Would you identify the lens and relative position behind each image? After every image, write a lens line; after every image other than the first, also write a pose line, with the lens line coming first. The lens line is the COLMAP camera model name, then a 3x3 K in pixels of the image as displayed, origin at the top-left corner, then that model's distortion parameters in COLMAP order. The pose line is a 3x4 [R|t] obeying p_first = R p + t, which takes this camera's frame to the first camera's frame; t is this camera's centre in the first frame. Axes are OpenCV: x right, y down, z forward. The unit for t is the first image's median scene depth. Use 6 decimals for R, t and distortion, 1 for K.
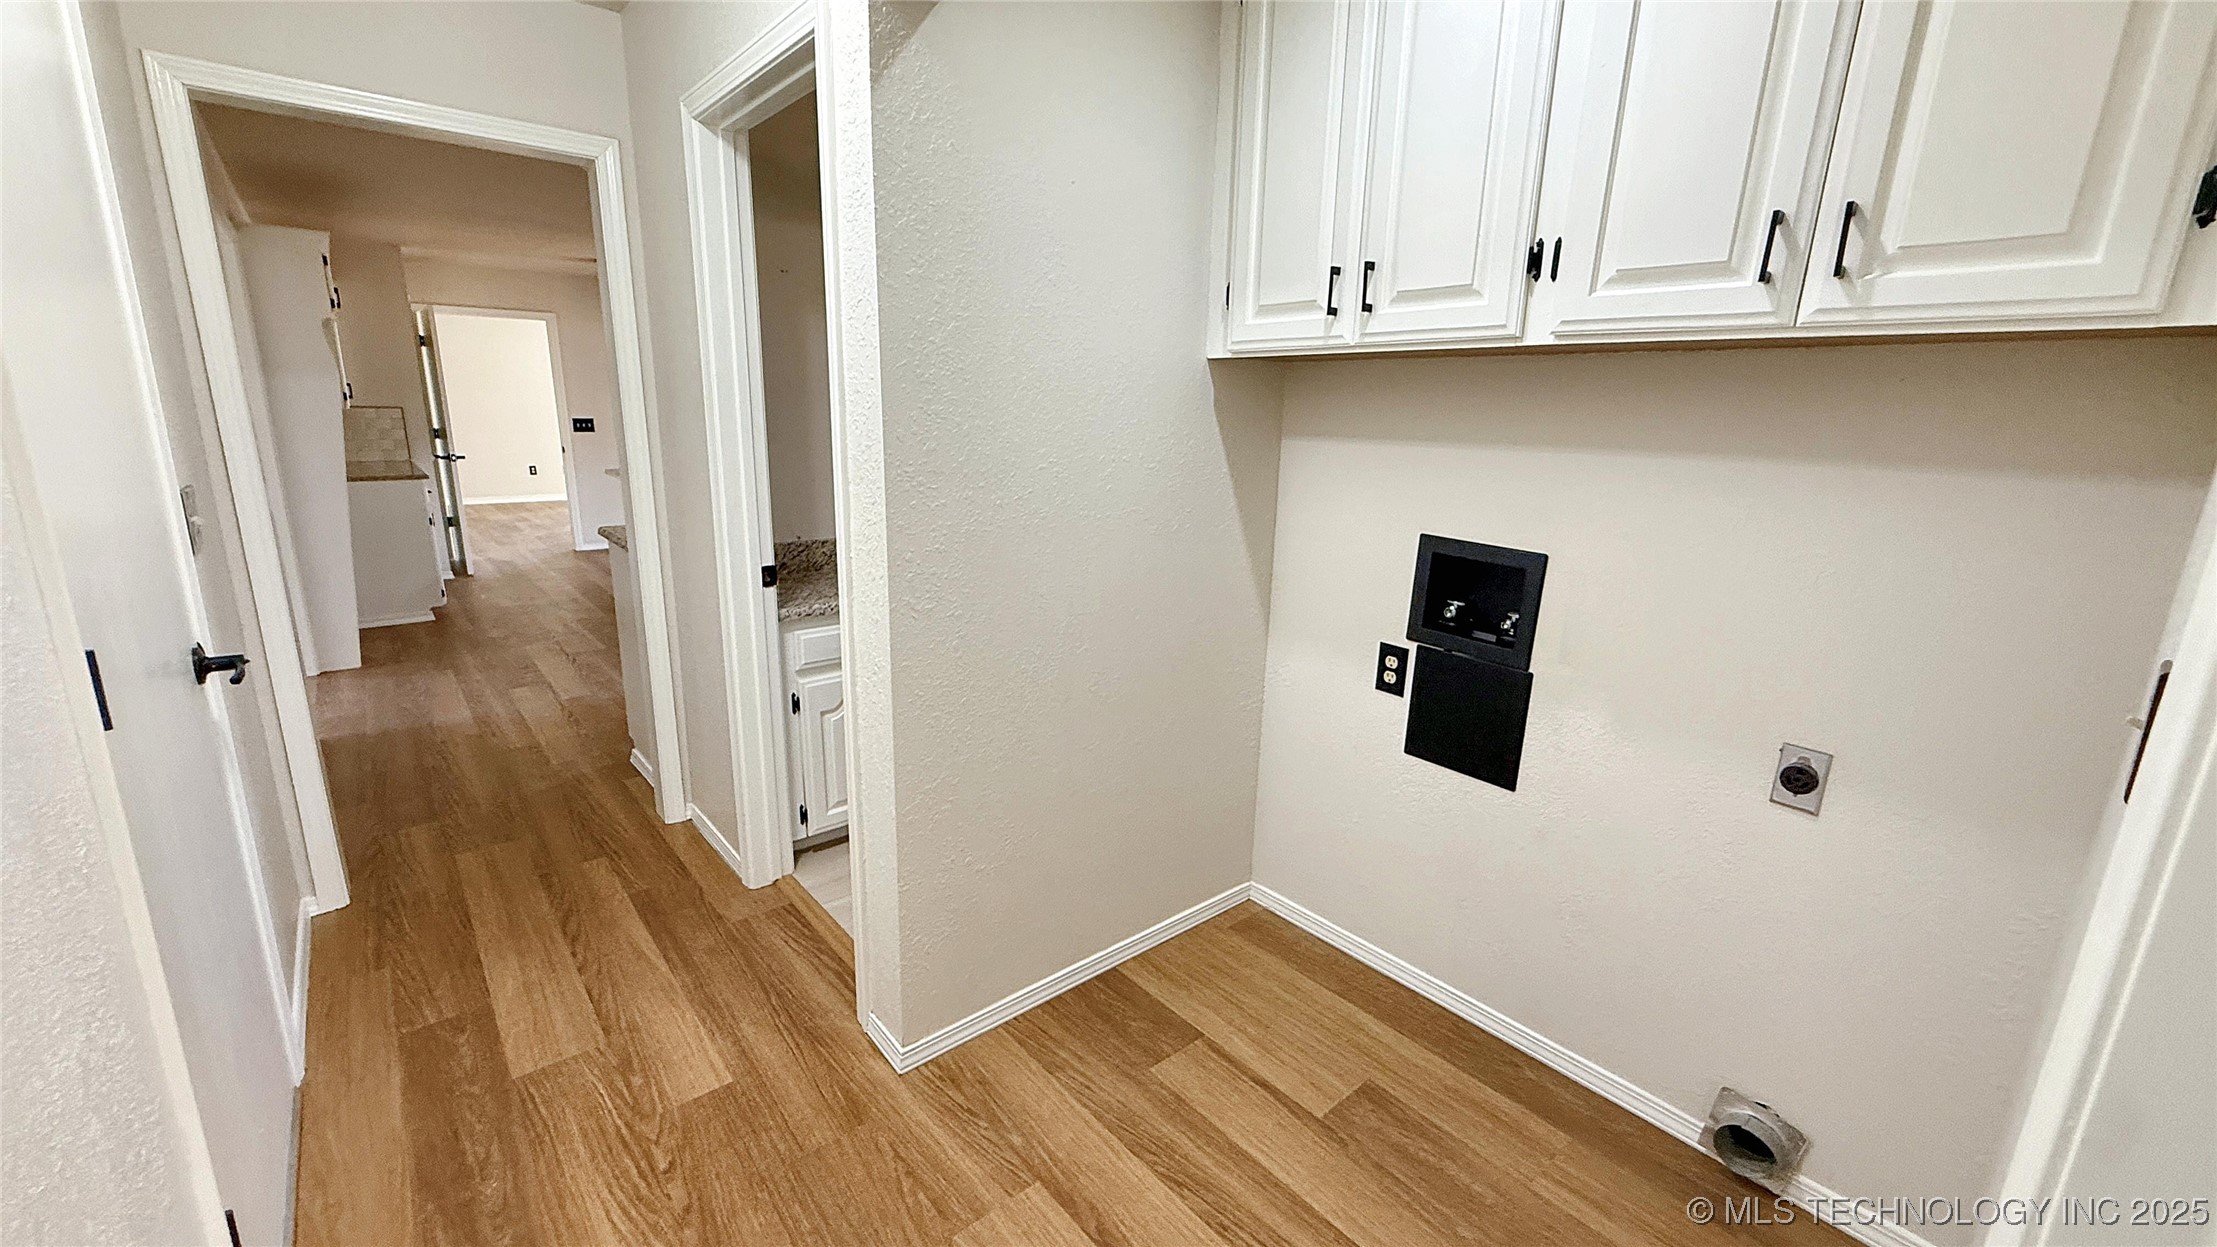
lens RADIAL K [[883.6, 0, 1107.7], [0, 883.6, 624.2], [0, 0, 1]] dist [0.000514, -0.000728]
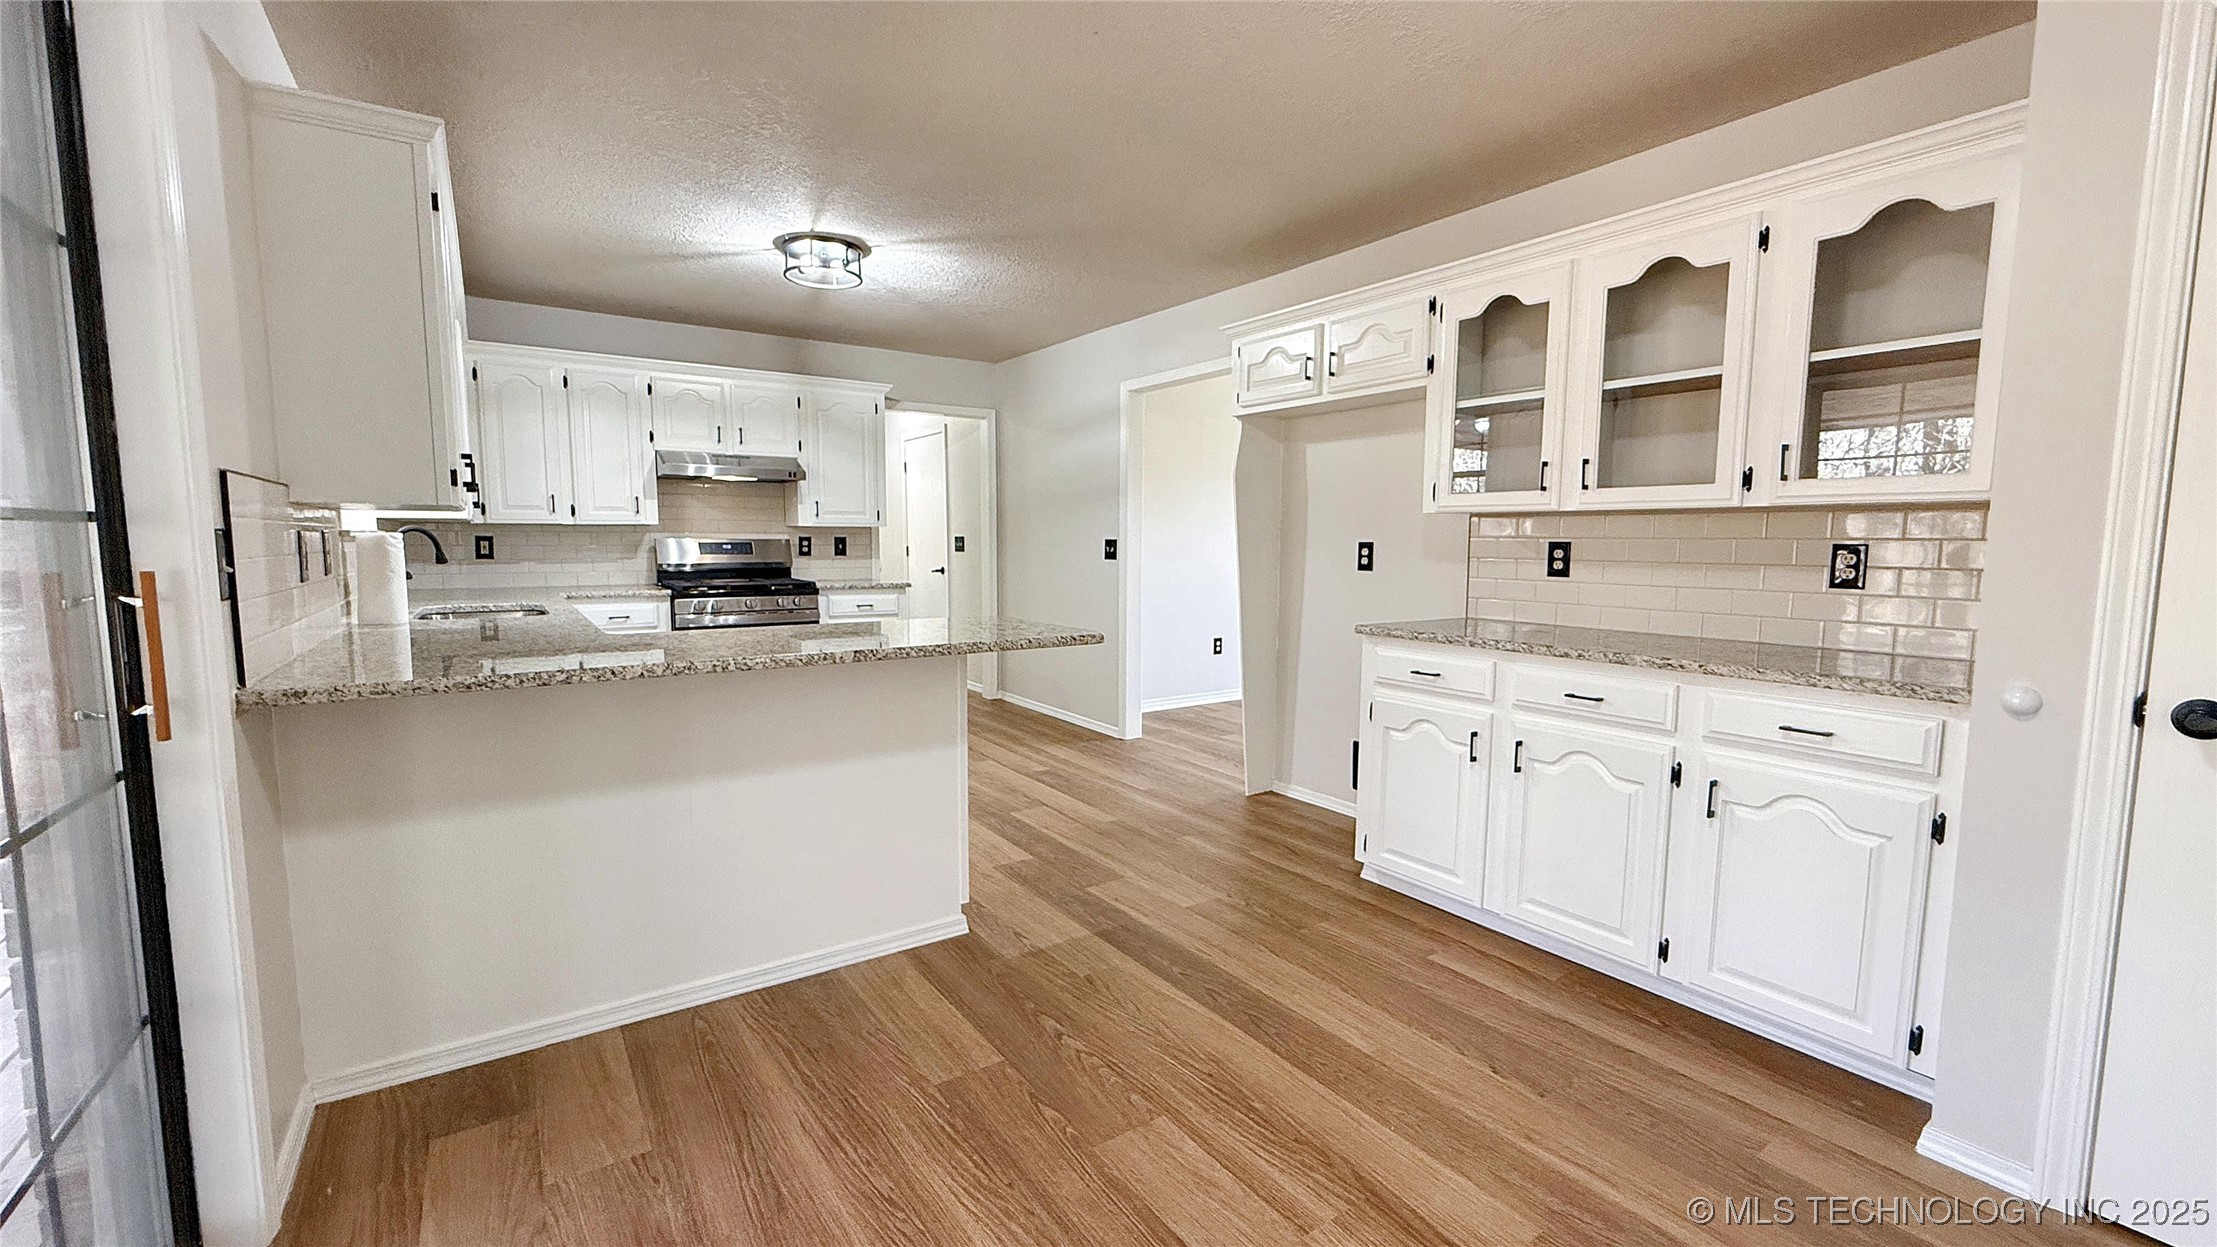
lens RADIAL K [[883.6, 0, 1103.1], [0, 883.6, 622.3], [0, 0, 1]] dist [0.000514, -0.000728]
pose [[-0.994567, -0.036685, 0.097415, -1.008736], [-0.002763, 0.944815, 0.327592, -0.531736], [-0.104057, 0.325543, -0.939784, 2.328890]]
